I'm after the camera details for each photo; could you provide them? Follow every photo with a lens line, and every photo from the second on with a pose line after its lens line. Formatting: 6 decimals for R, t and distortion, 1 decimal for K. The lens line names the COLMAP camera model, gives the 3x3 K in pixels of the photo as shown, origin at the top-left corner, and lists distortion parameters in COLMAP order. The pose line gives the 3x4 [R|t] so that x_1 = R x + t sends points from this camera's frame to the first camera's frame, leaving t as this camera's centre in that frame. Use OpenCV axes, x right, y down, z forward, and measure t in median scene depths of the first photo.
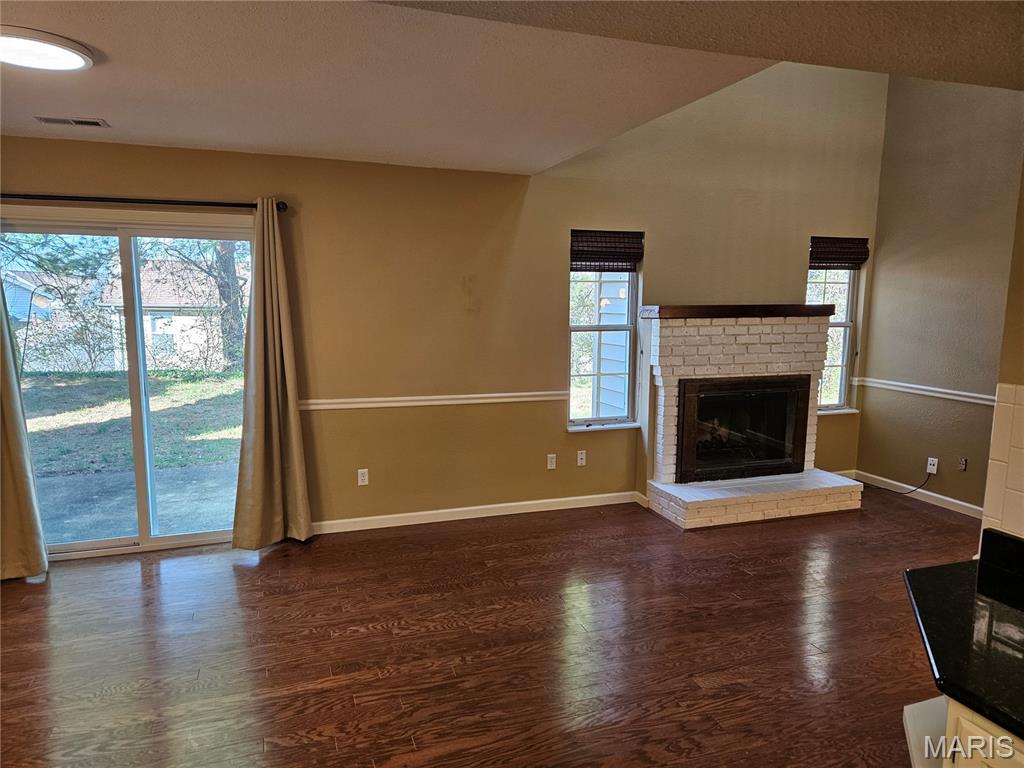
lens RADIAL K [[679.4, 0, 507.0], [0, 679.4, 384.7], [0, 0, 1]] dist [0.067877, -0.047838]
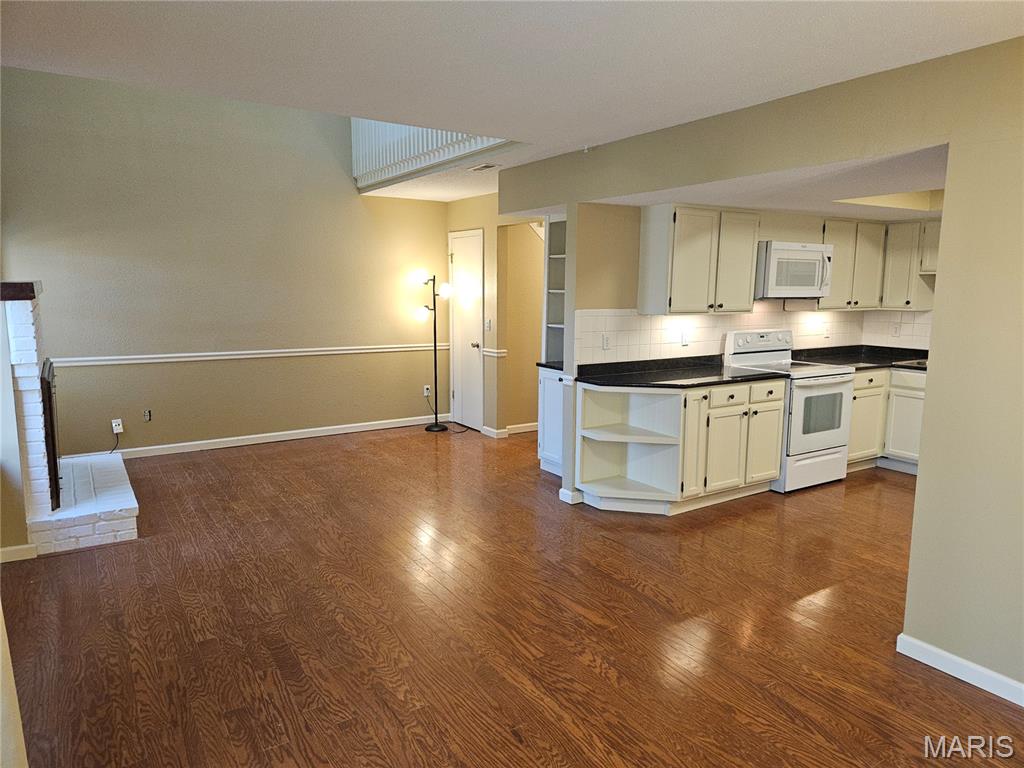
lens RADIAL K [[679.4, 0, 513.3], [0, 679.4, 376.2], [0, 0, 1]] dist [0.067877, -0.047838]
pose [[-0.238474, -0.137613, 0.961350, -0.623899], [0.118490, 0.978391, 0.169445, -0.078455], [-0.963893, 0.154318, -0.217015, 0.643533]]
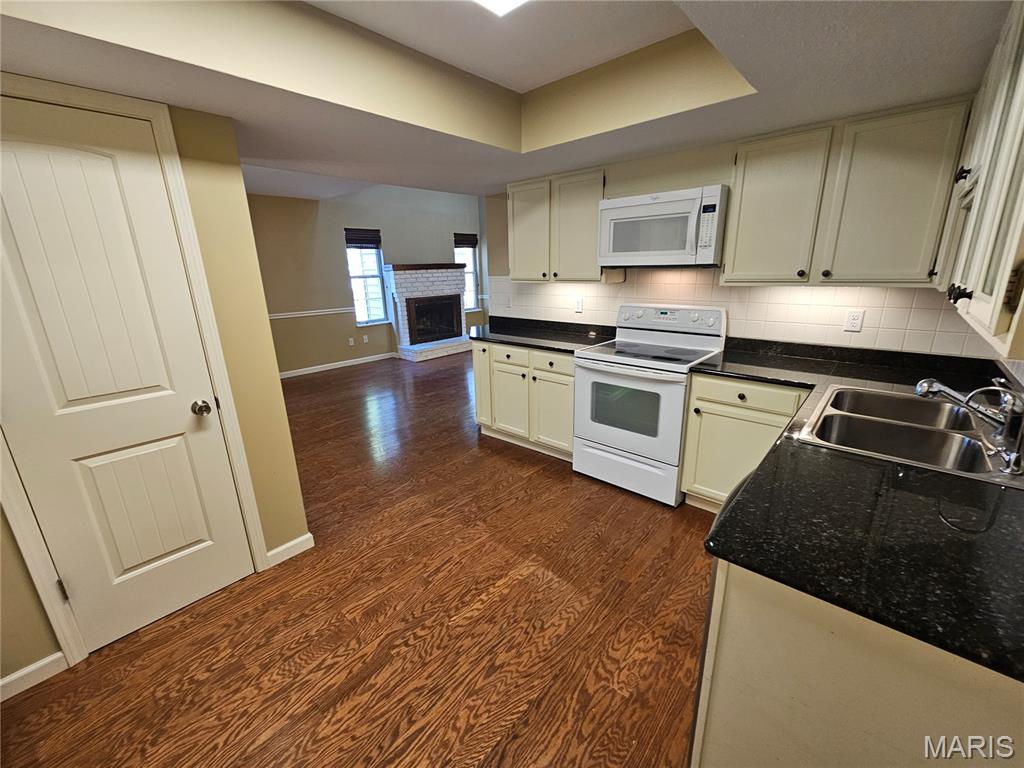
lens RADIAL K [[418.9, 0, 518.1], [0, 418.9, 388.2], [0, 0, 1]] dist [0.001860, 0.000694]
pose [[0.871356, -0.161578, 0.463283, -0.109924], [0.090353, 0.980914, 0.172174, 0.076923], [-0.482260, -0.108166, 0.869325, -0.402505]]
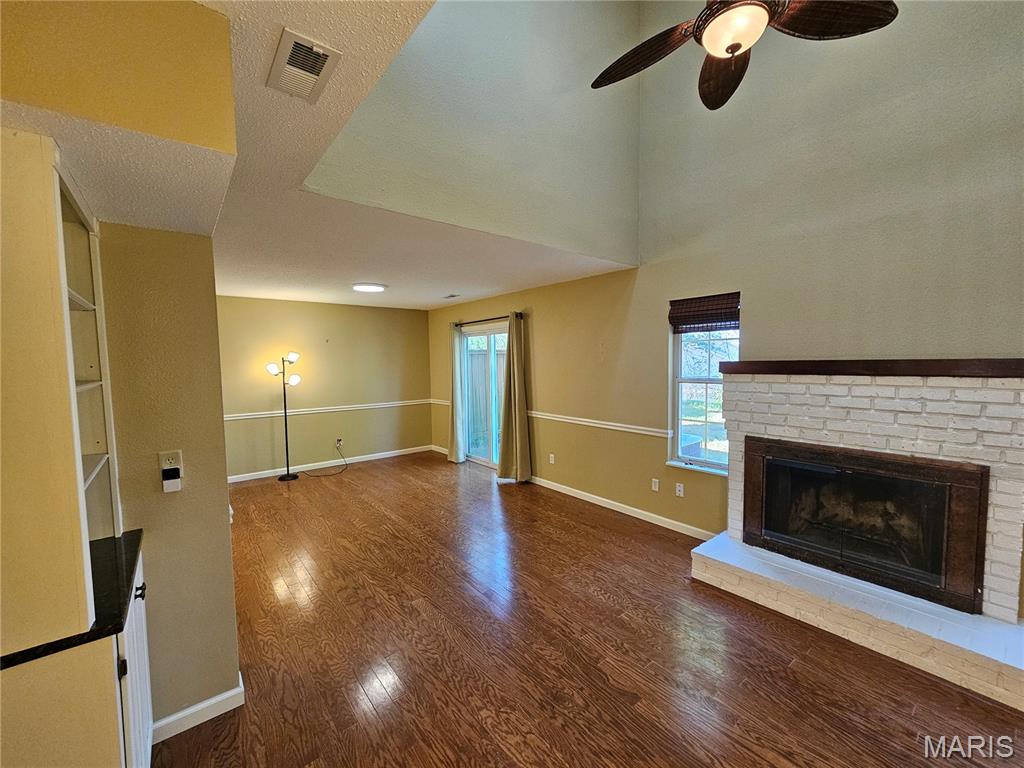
lens RADIAL K [[418.9, 0, 514.2], [0, 418.9, 385.3], [0, 0, 1]] dist [0.001860, 0.000694]
pose [[0.345675, 0.047542, -0.937149, 0.689545], [-0.108739, 0.994017, 0.010317, -0.049102], [0.932032, 0.098338, 0.348777, 0.464423]]
